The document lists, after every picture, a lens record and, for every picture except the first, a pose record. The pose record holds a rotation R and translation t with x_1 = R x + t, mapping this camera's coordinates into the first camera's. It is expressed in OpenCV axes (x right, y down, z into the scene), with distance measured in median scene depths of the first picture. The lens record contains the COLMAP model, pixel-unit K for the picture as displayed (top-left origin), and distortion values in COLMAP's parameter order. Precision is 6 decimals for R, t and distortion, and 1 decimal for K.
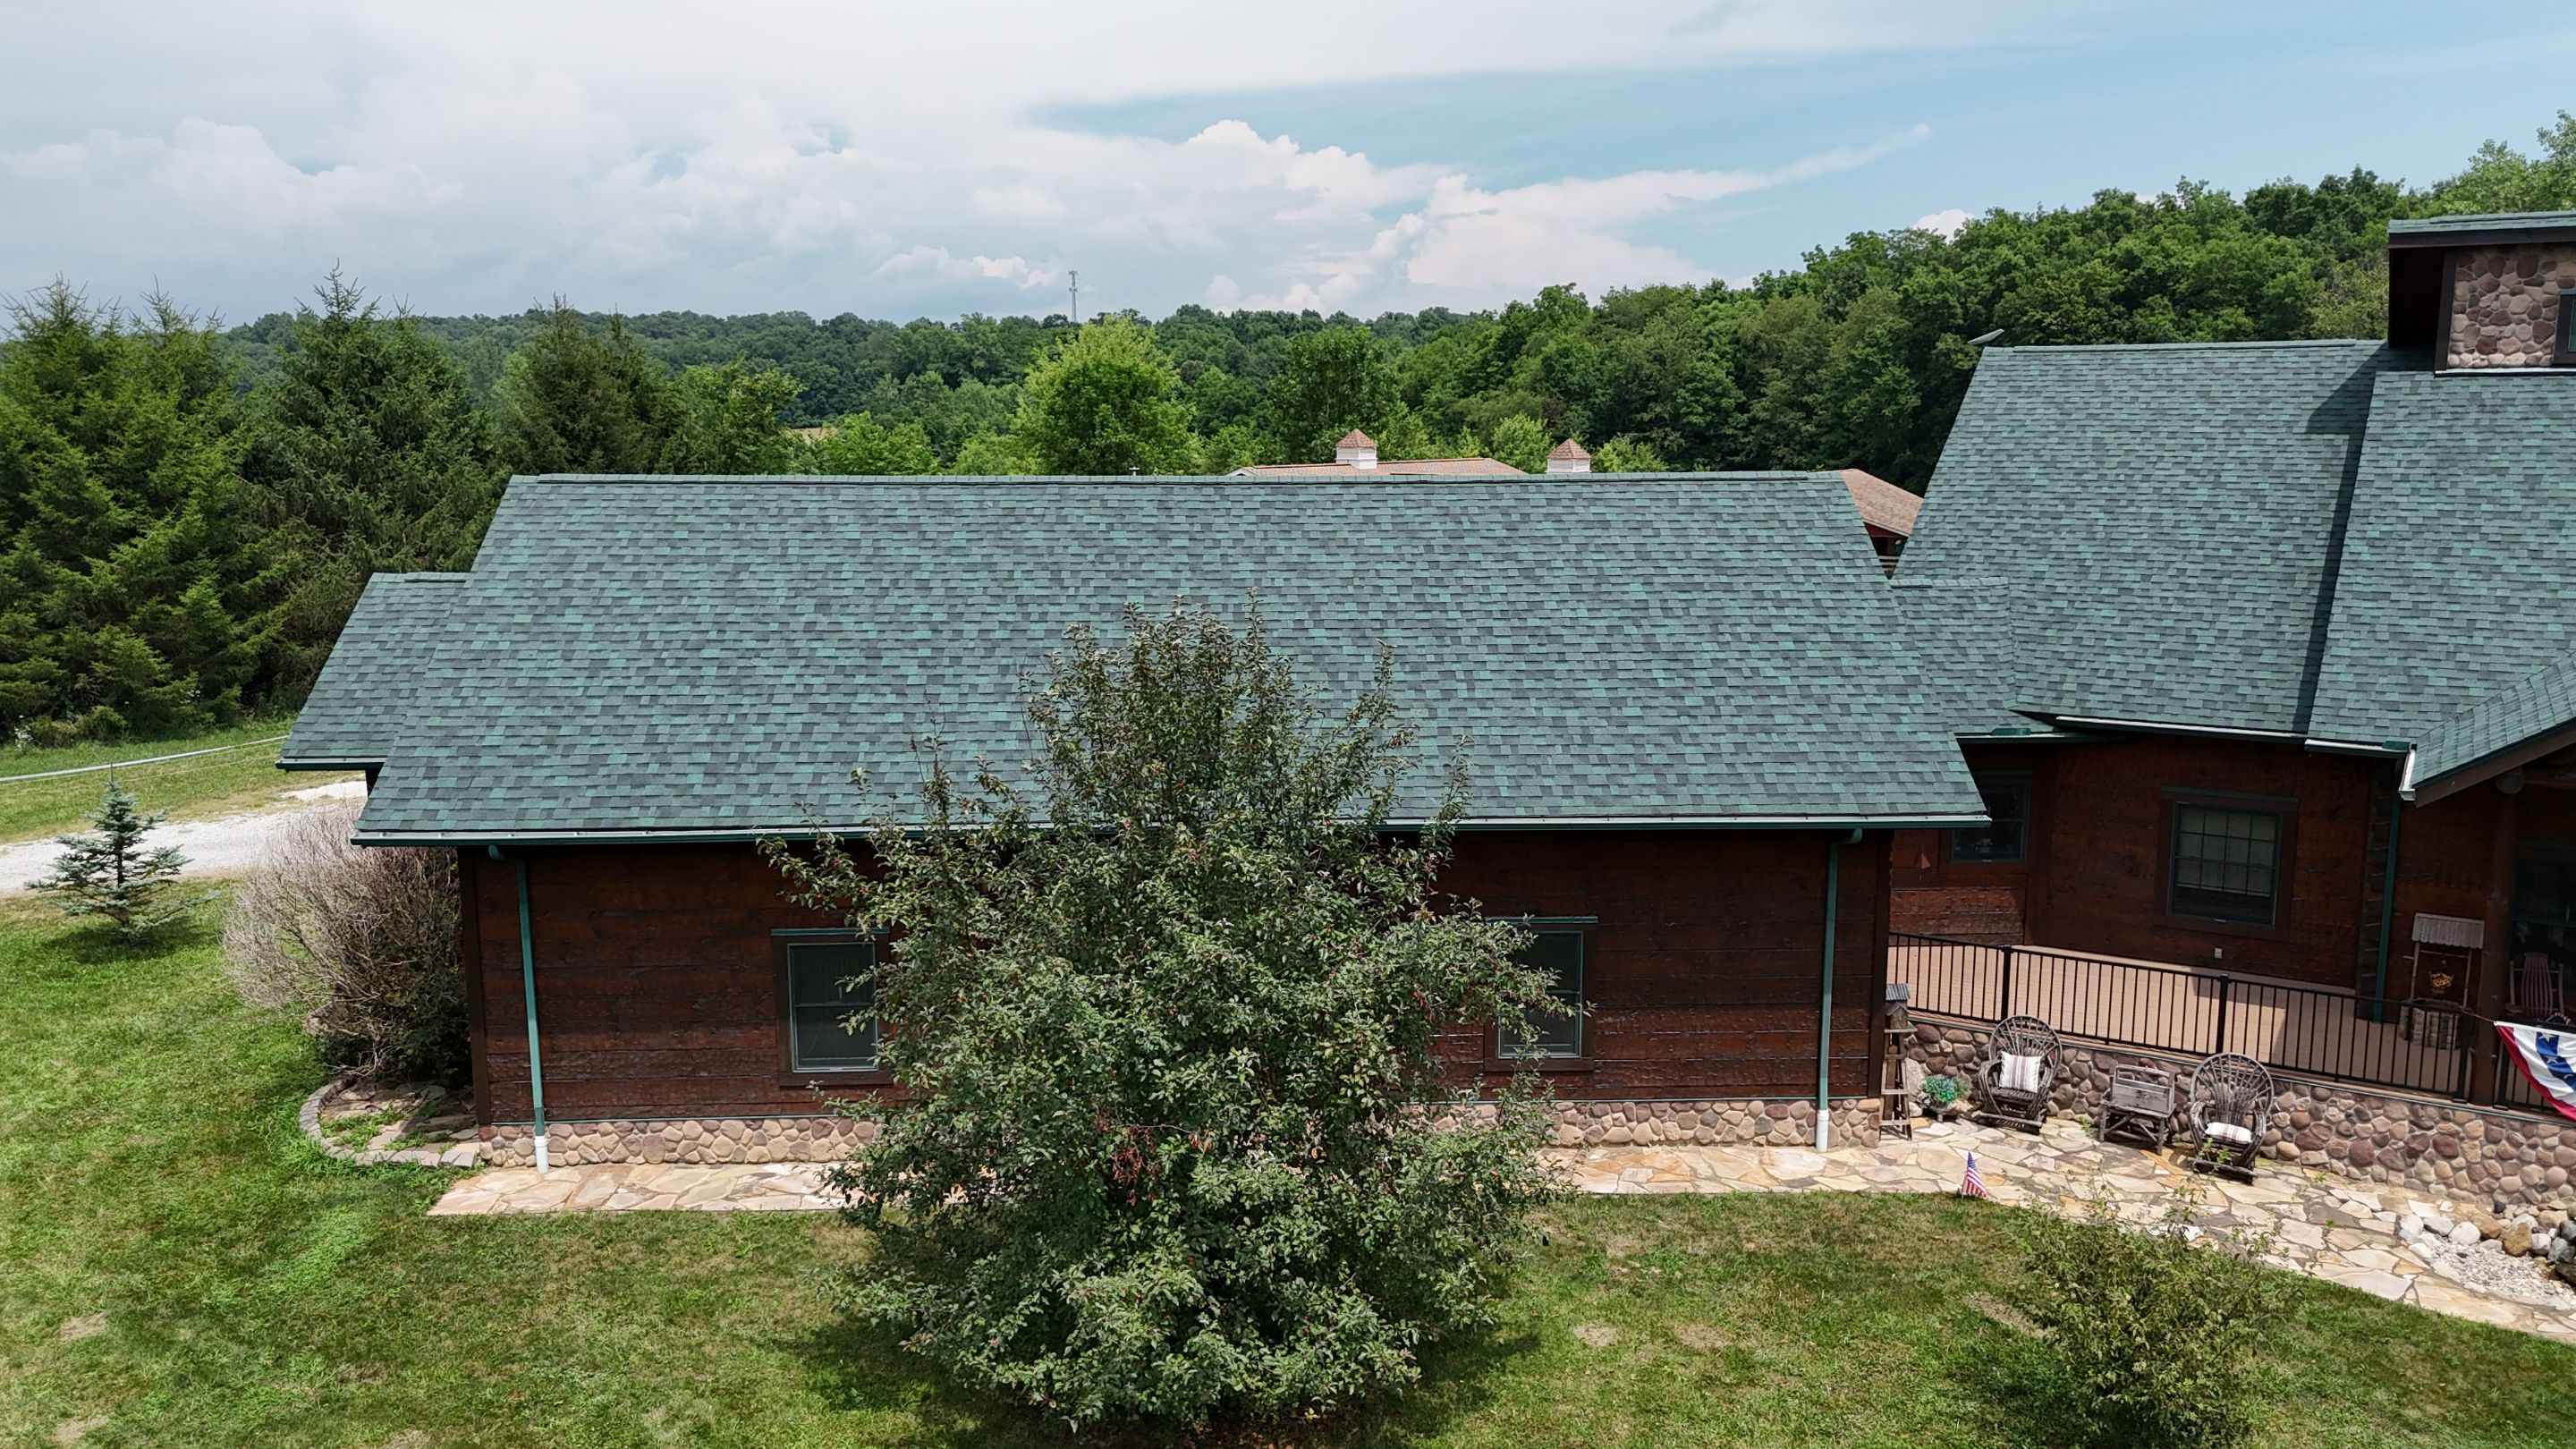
lens RADIAL K [[1901.3, 0, 1291.6], [0, 1901.3, 719.0], [0, 0, 1]] dist [0.075761, -0.070912]
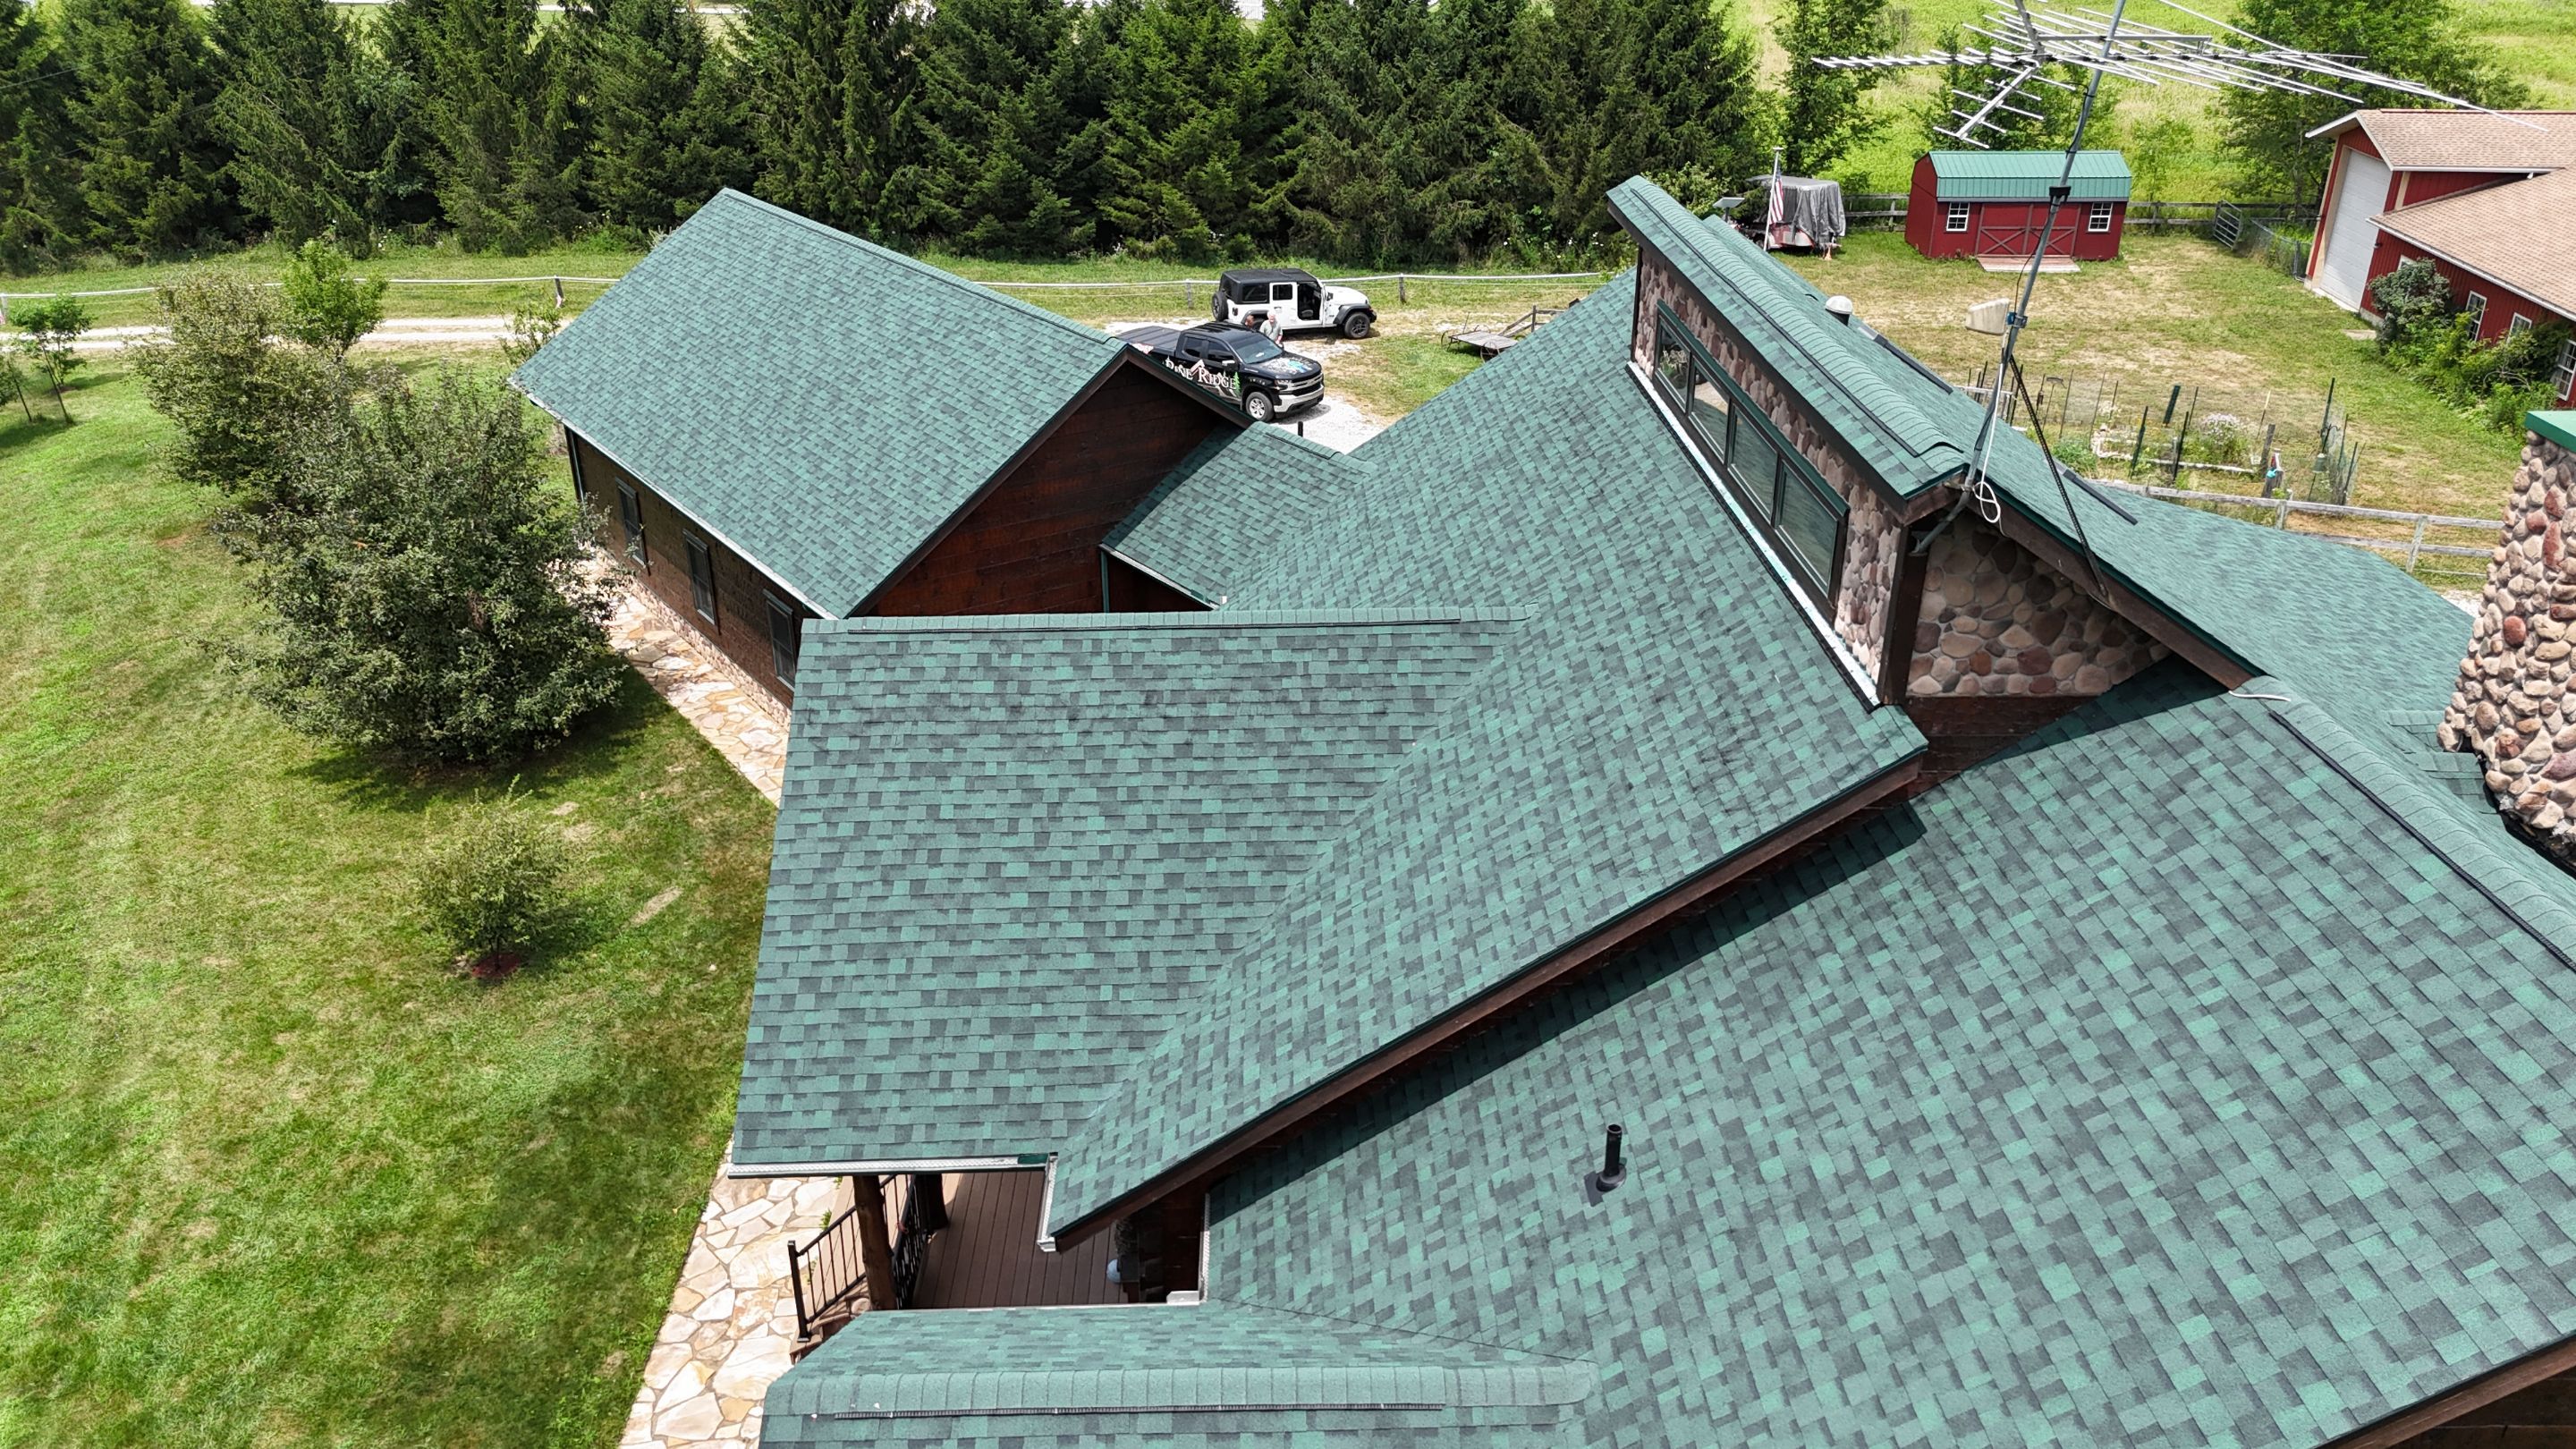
lens RADIAL K [[1901.3, 0, 1291.6], [0, 1901.3, 719.0], [0, 0, 1]] dist [0.075761, -0.070912]
pose [[0.544990, 0.354802, -0.759672, 1.514000], [-0.132977, 0.931160, 0.339497, -0.373654], [0.827830, -0.084003, 0.554654, 0.466181]]
